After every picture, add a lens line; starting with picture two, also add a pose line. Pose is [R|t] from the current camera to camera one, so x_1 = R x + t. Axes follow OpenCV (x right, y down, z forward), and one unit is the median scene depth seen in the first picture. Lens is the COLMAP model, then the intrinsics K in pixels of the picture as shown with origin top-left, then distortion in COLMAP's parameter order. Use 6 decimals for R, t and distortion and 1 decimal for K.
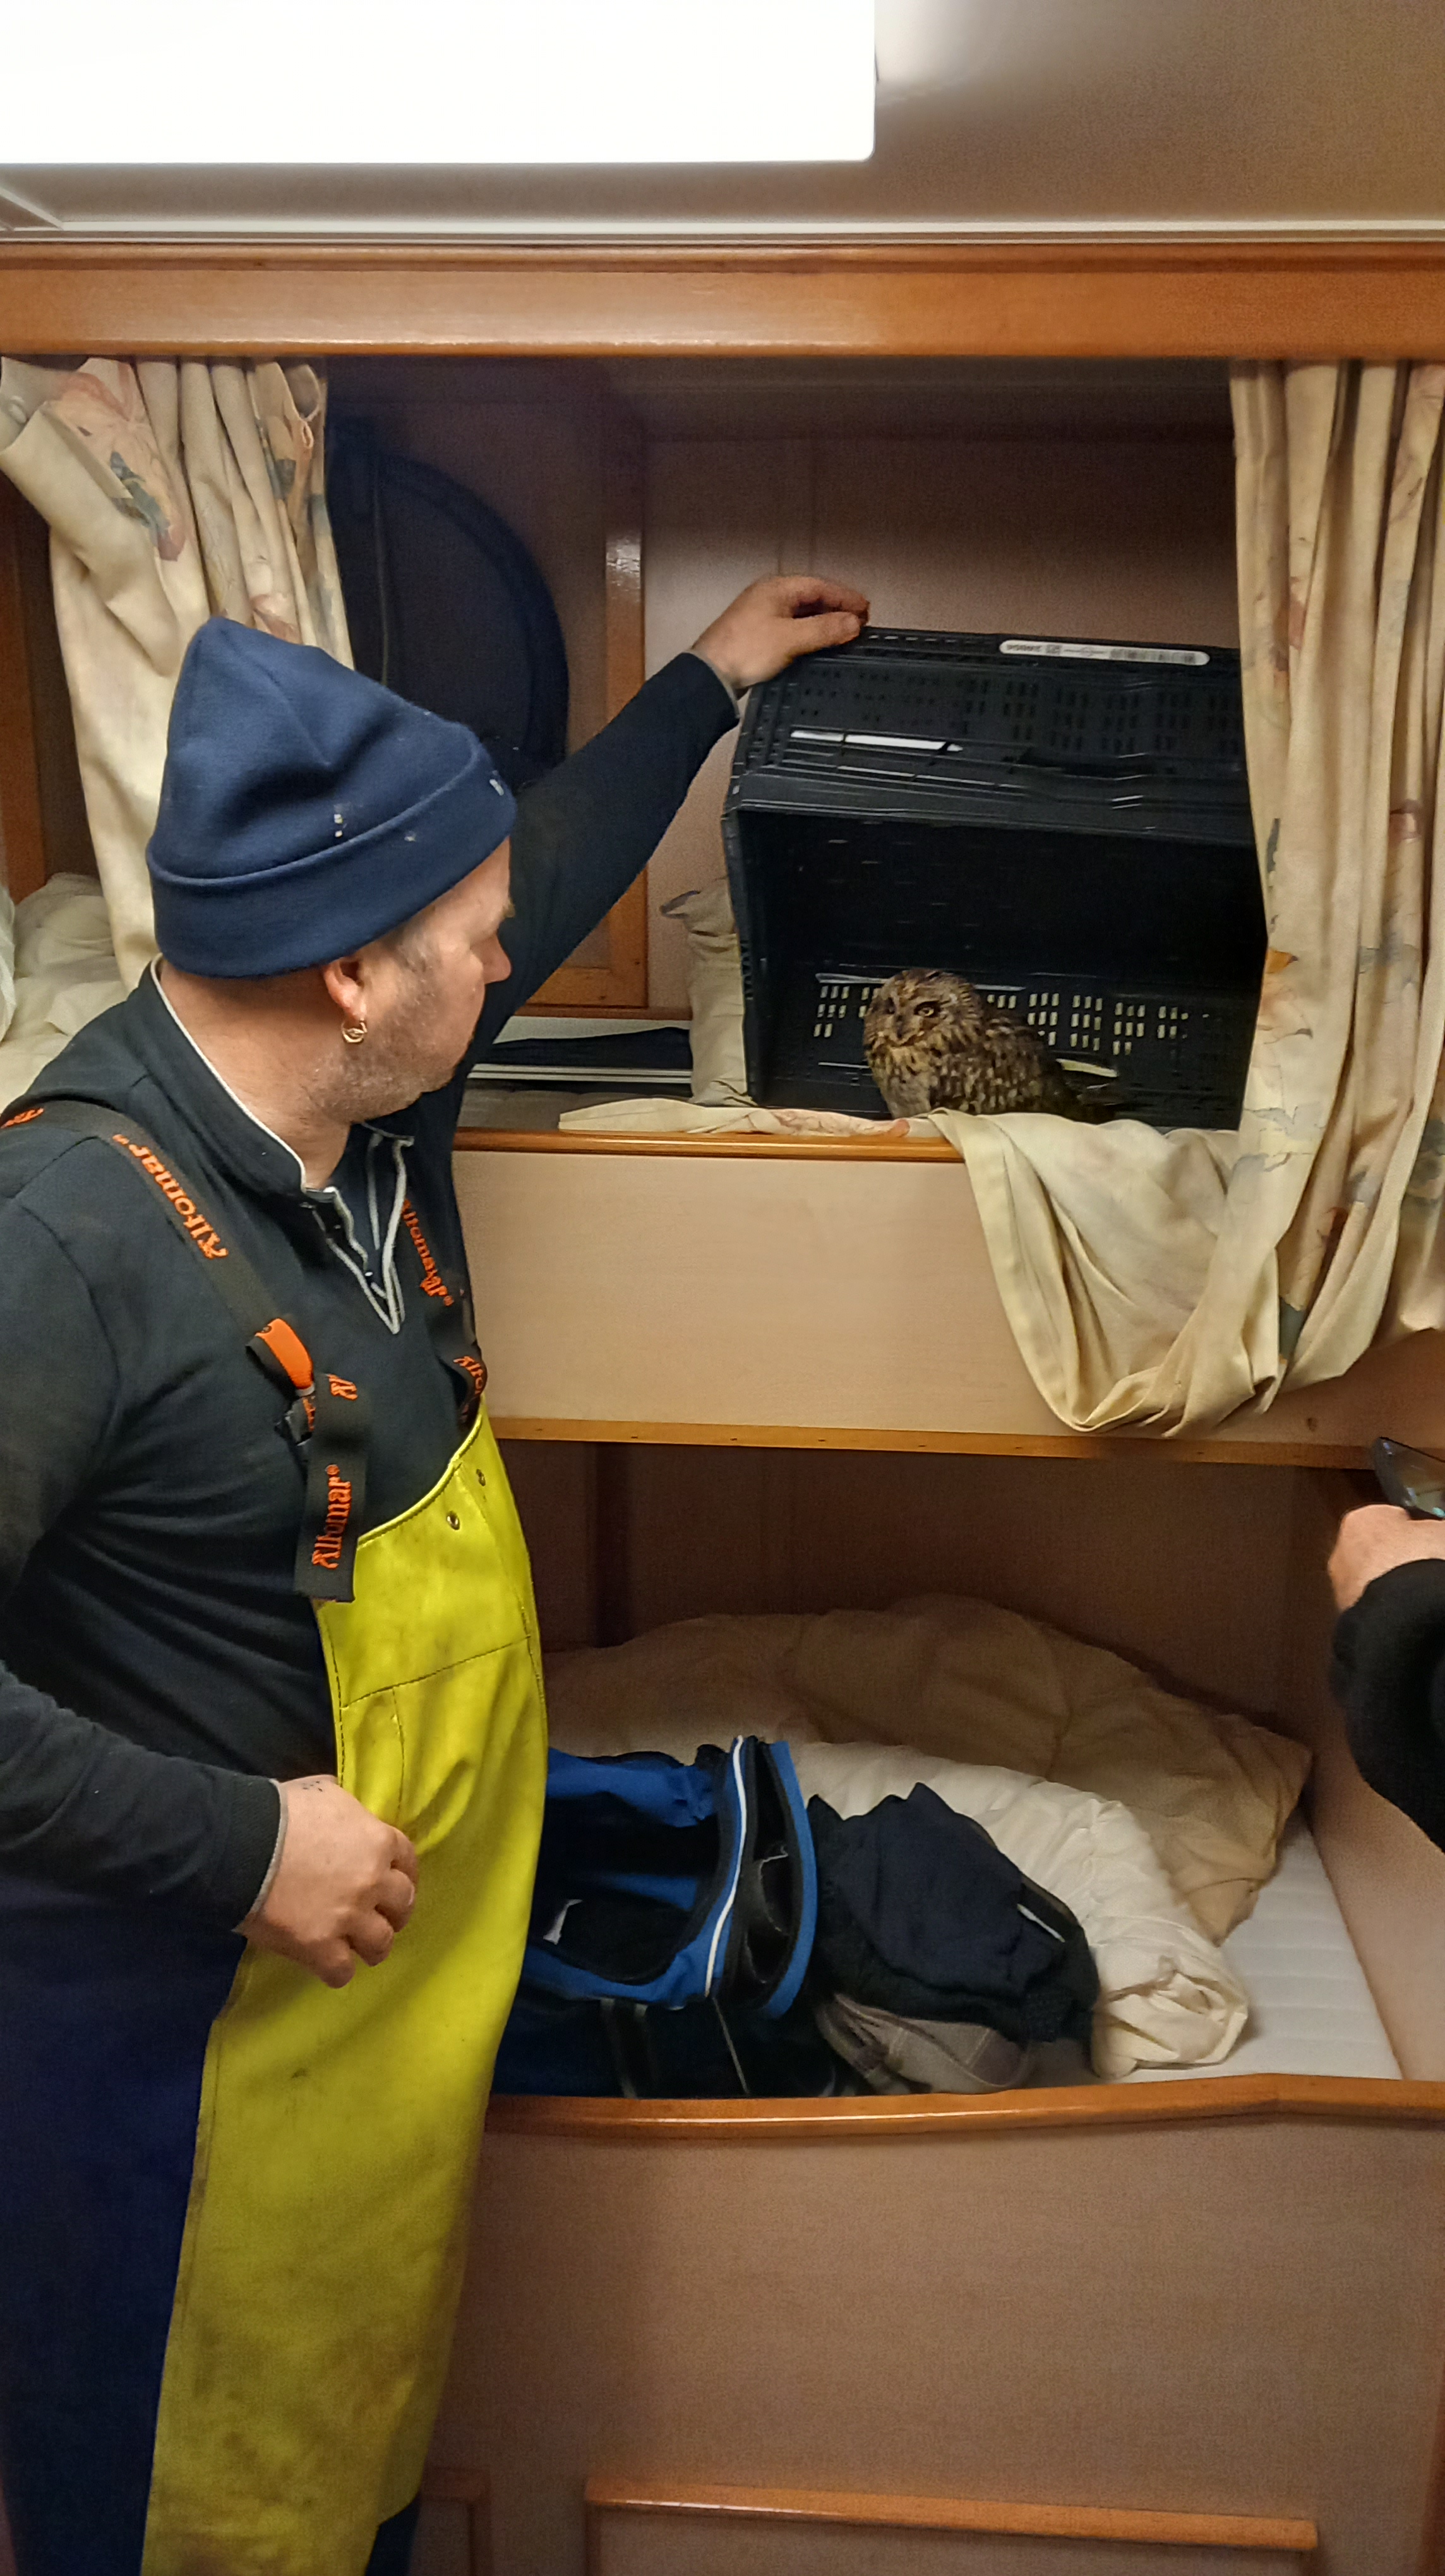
lens RADIAL K [[2066.5, 0, 716.1], [0, 2066.5, 1359.1], [0, 0, 1]] dist [0.242902, -0.644075]
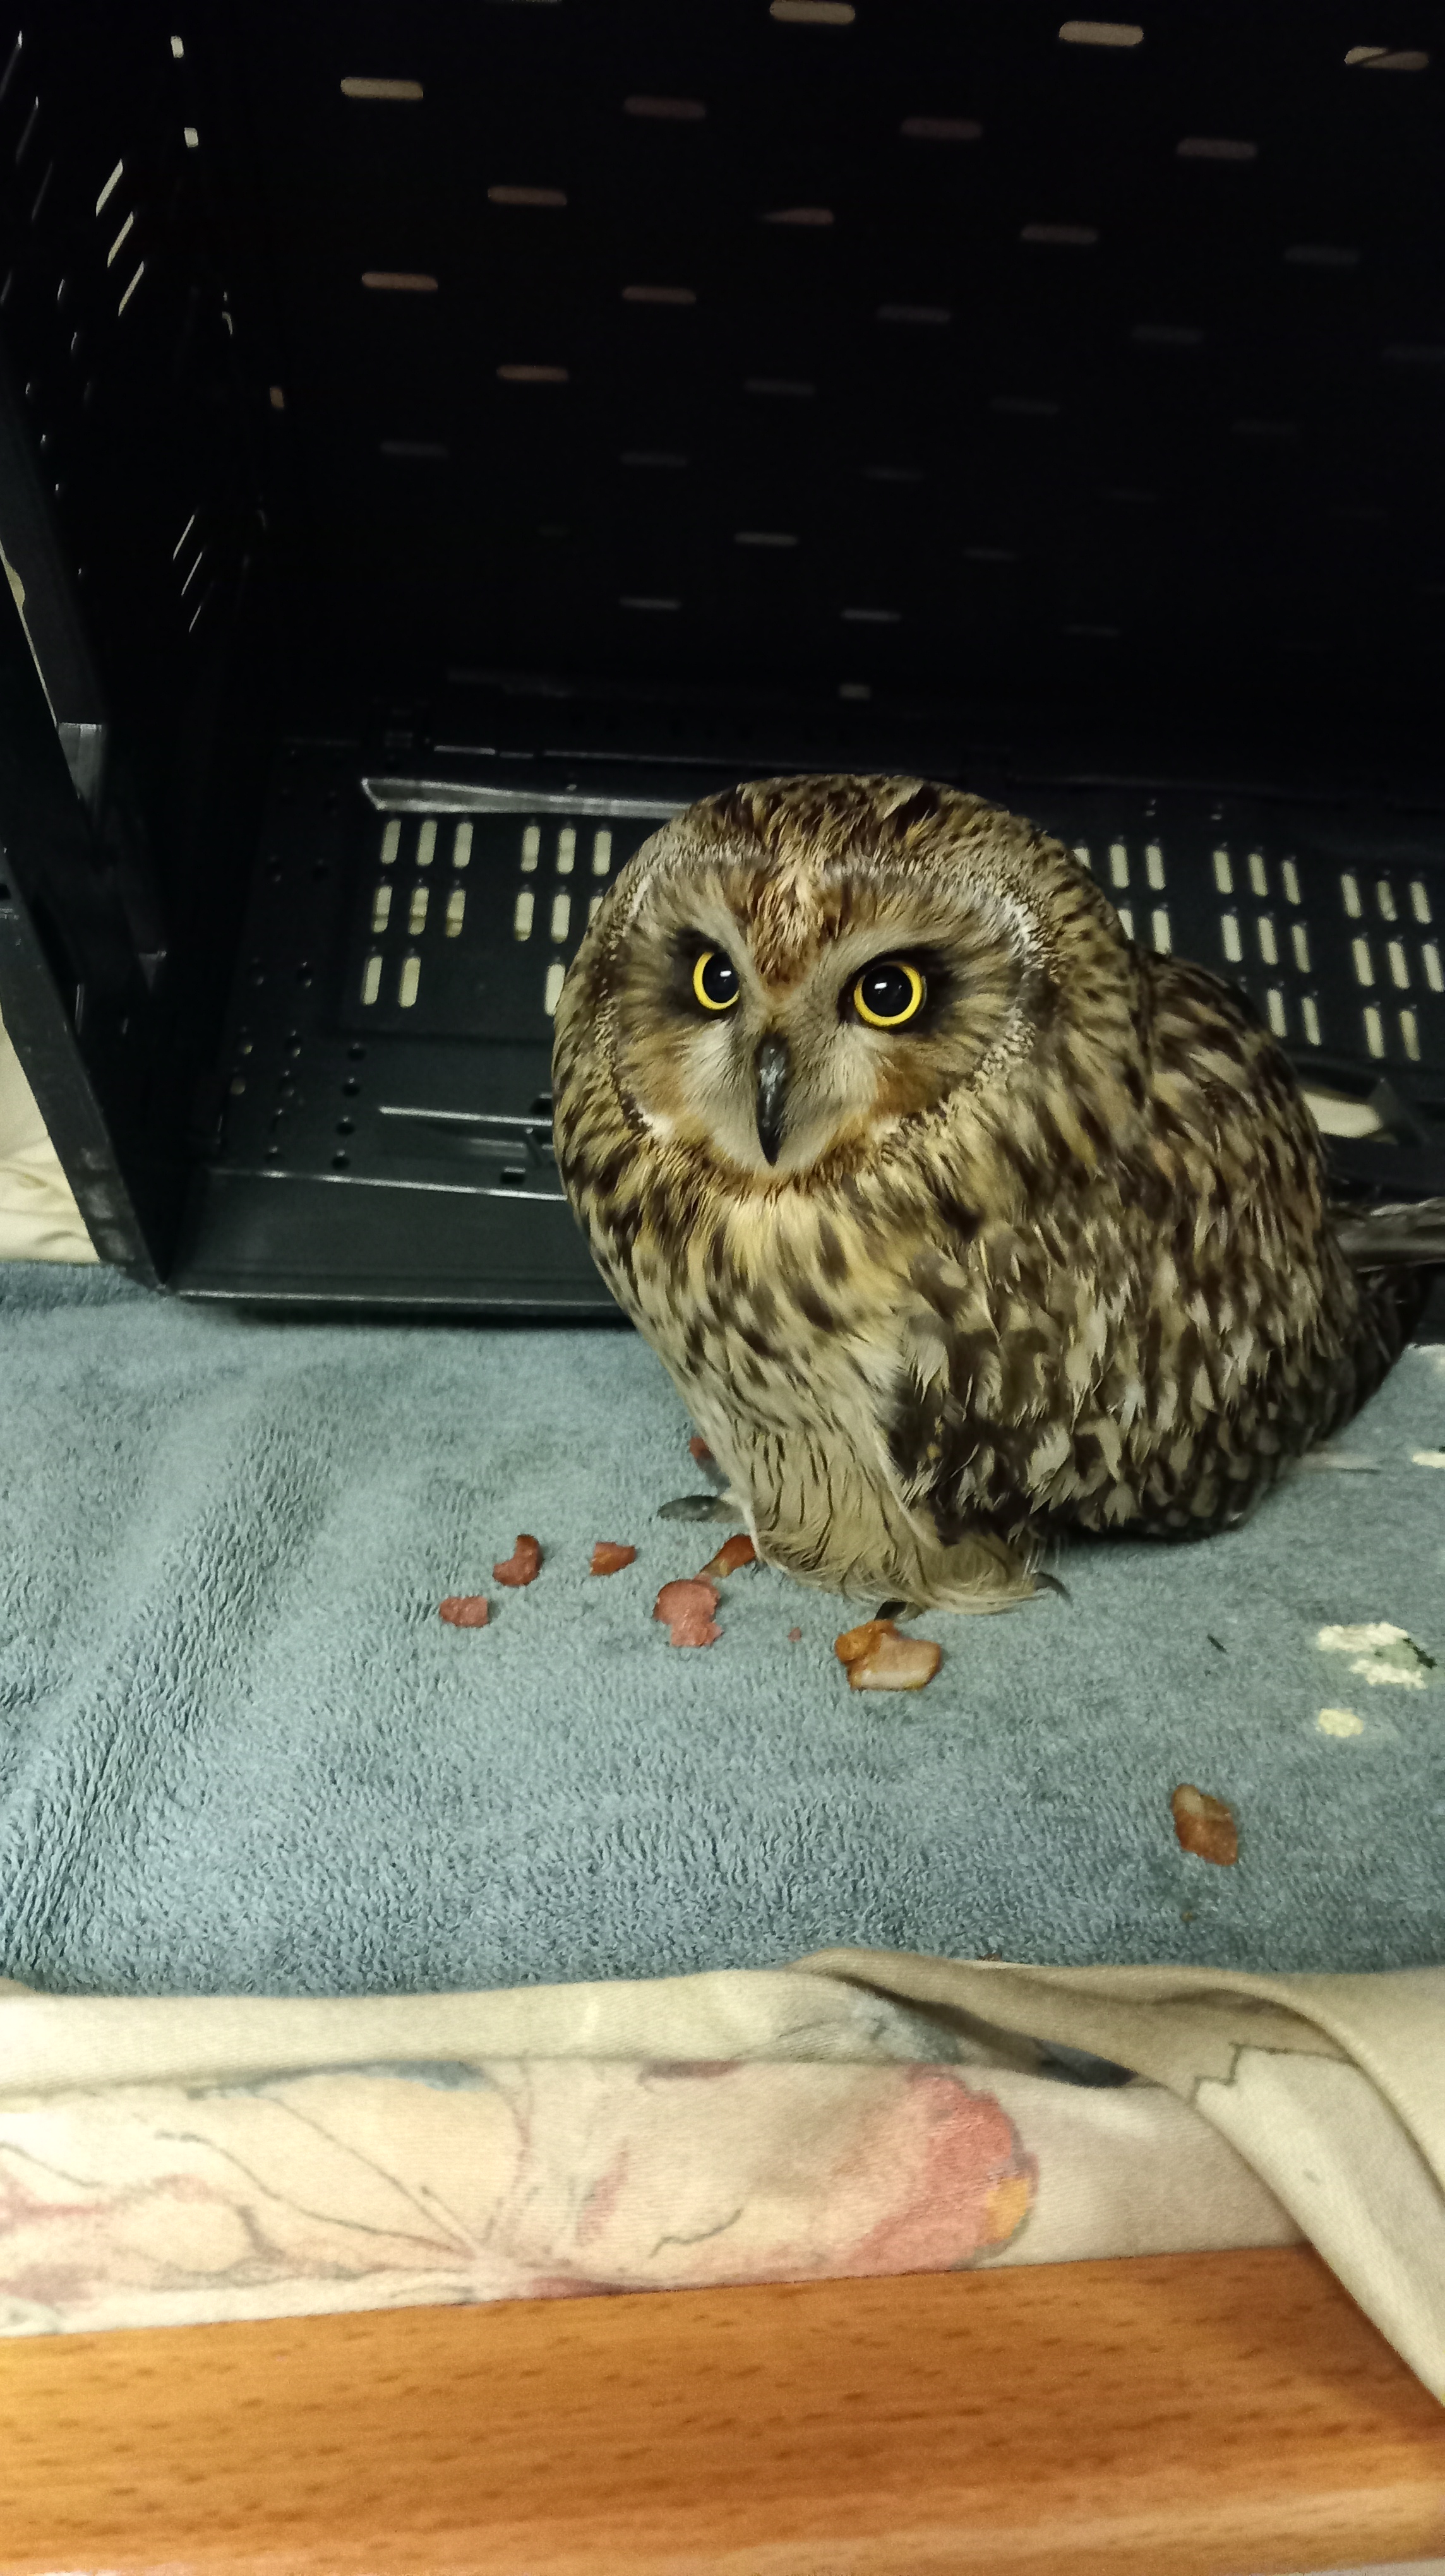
lens RADIAL K [[2066.5, 0, 716.1], [0, 2066.5, 1359.1], [0, 0, 1]] dist [0.242902, -0.644075]
pose [[0.985154, -0.051203, 0.163859, 0.052349], [0.035134, 0.994417, 0.099505, -0.153255], [-0.168039, -0.092271, 0.981453, 0.807235]]
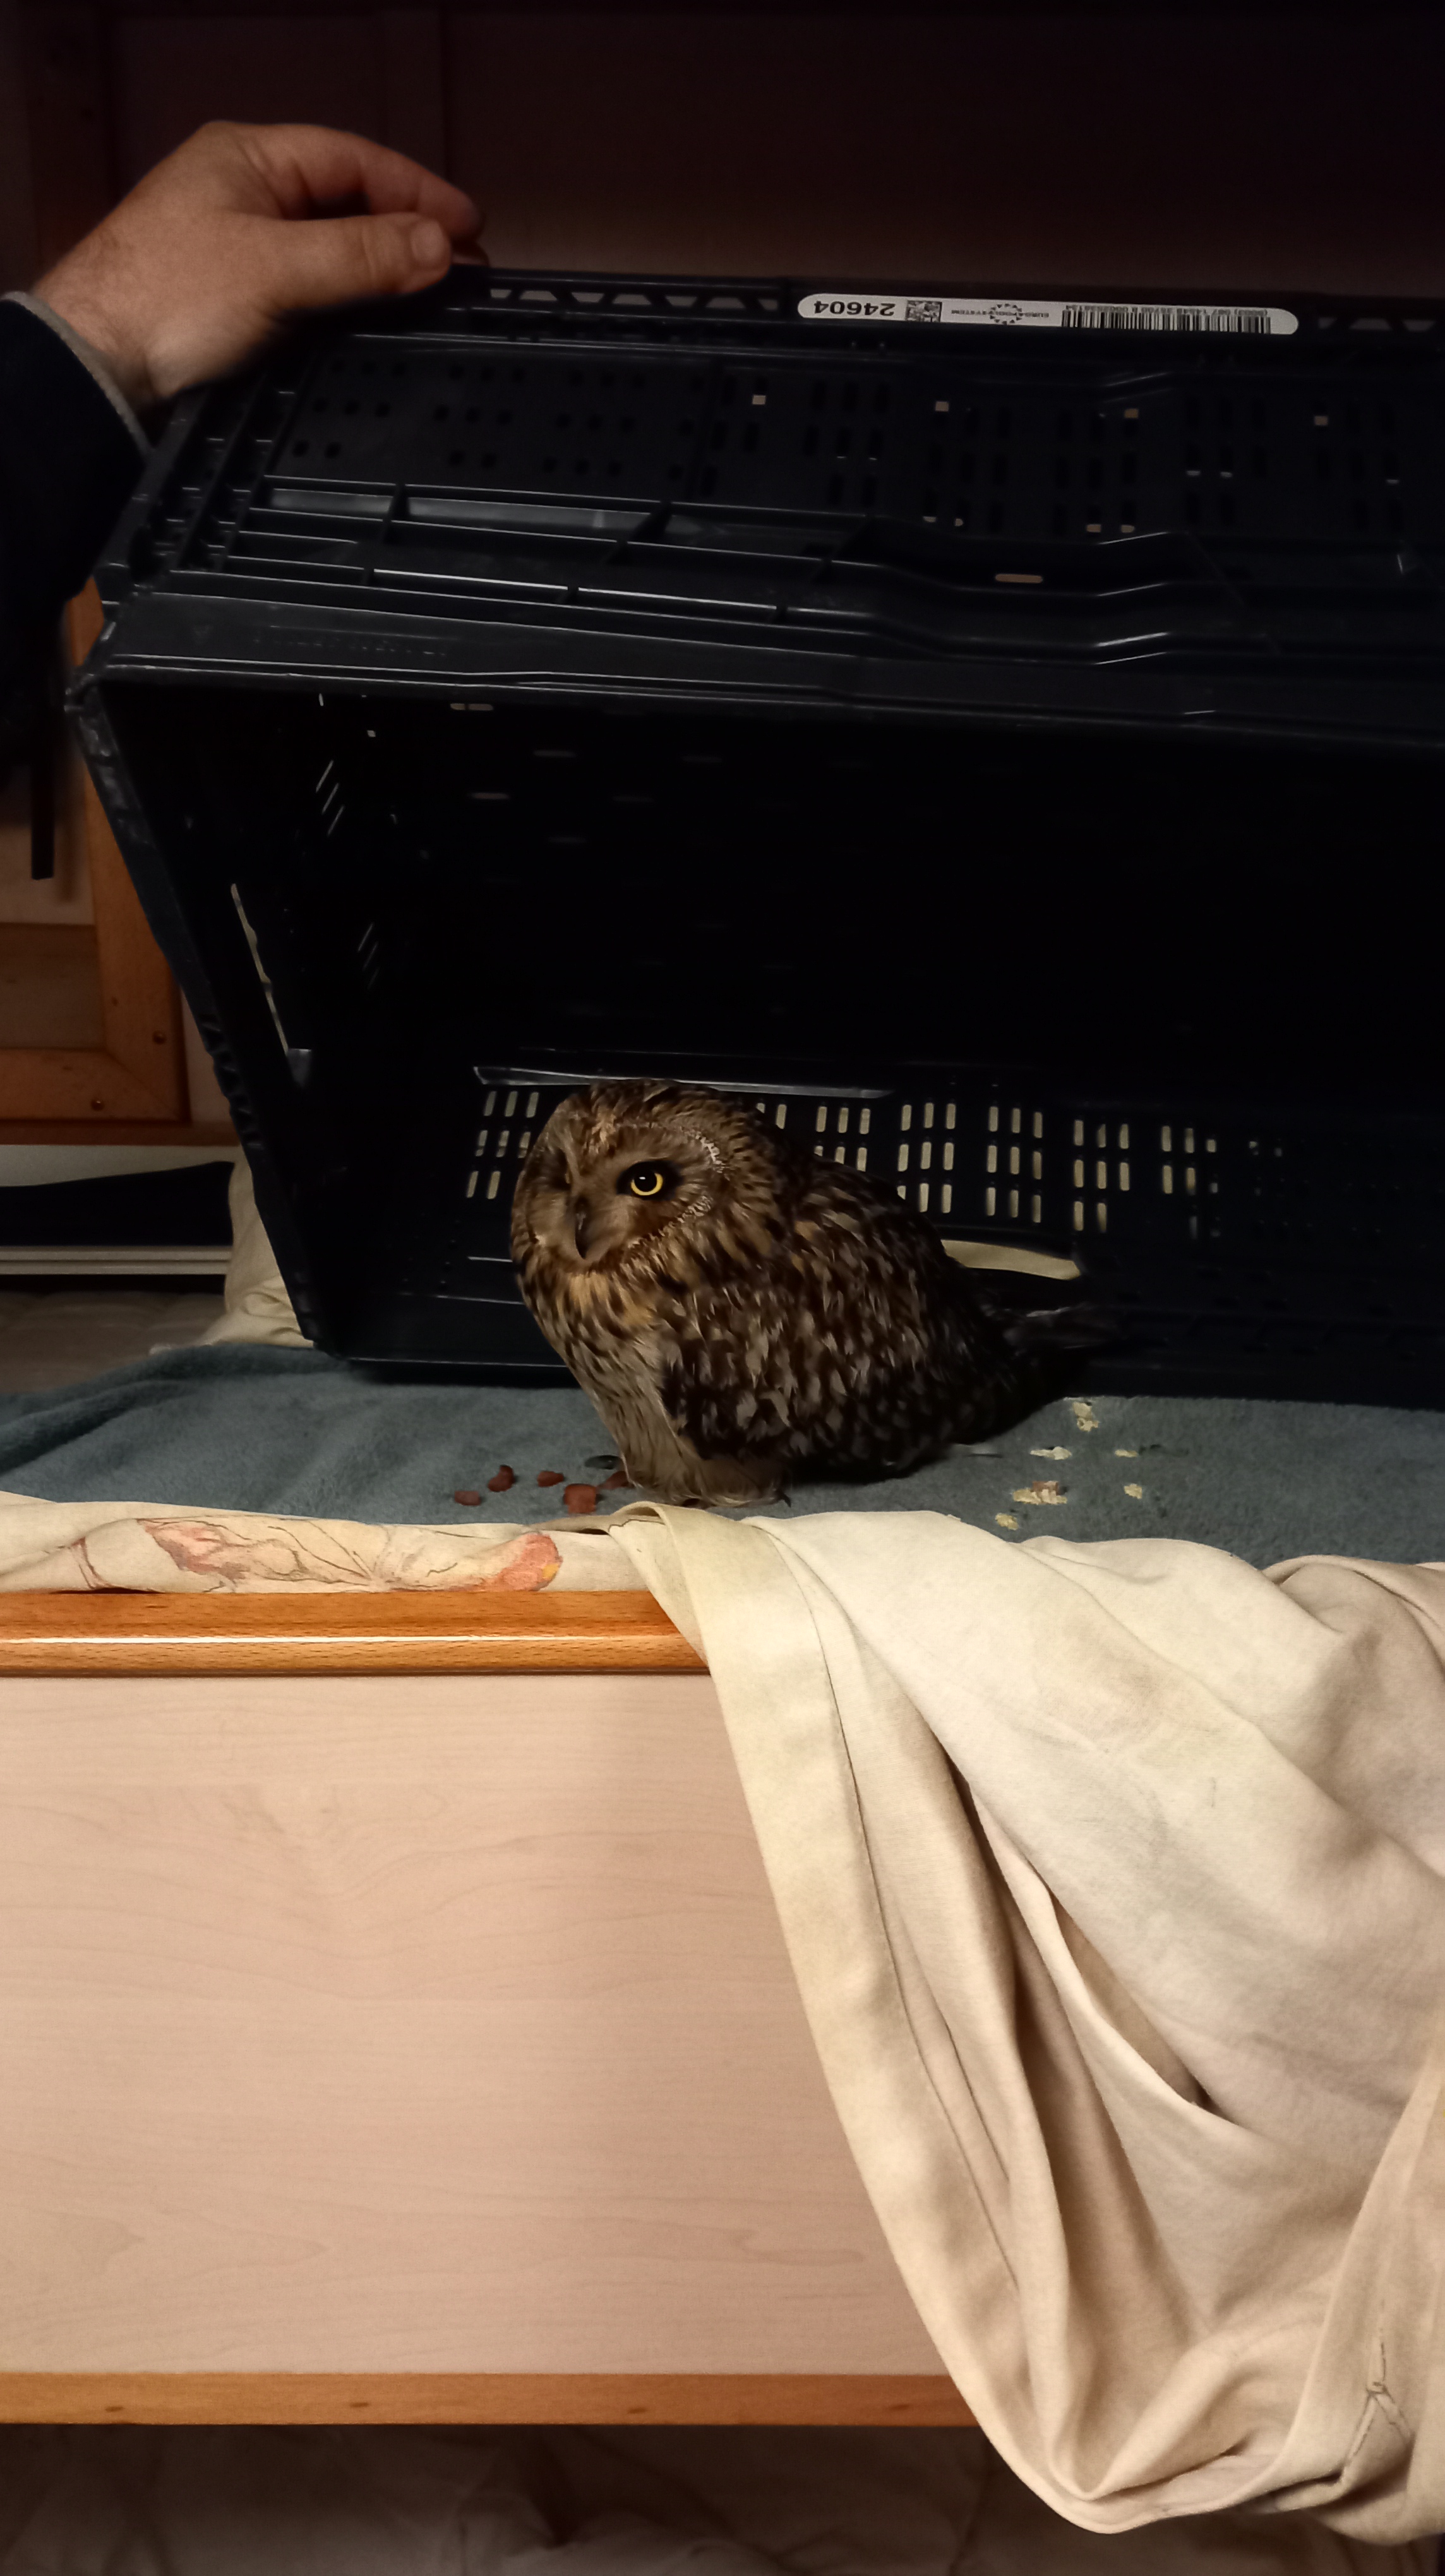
lens RADIAL K [[2066.5, 0, 716.1], [0, 2066.5, 1359.1], [0, 0, 1]] dist [0.242902, -0.644075]
pose [[0.998415, -0.026085, 0.049862, 0.092906], [0.026633, 0.999592, -0.010350, -0.127450], [-0.049571, 0.011662, 0.998703, 0.588425]]
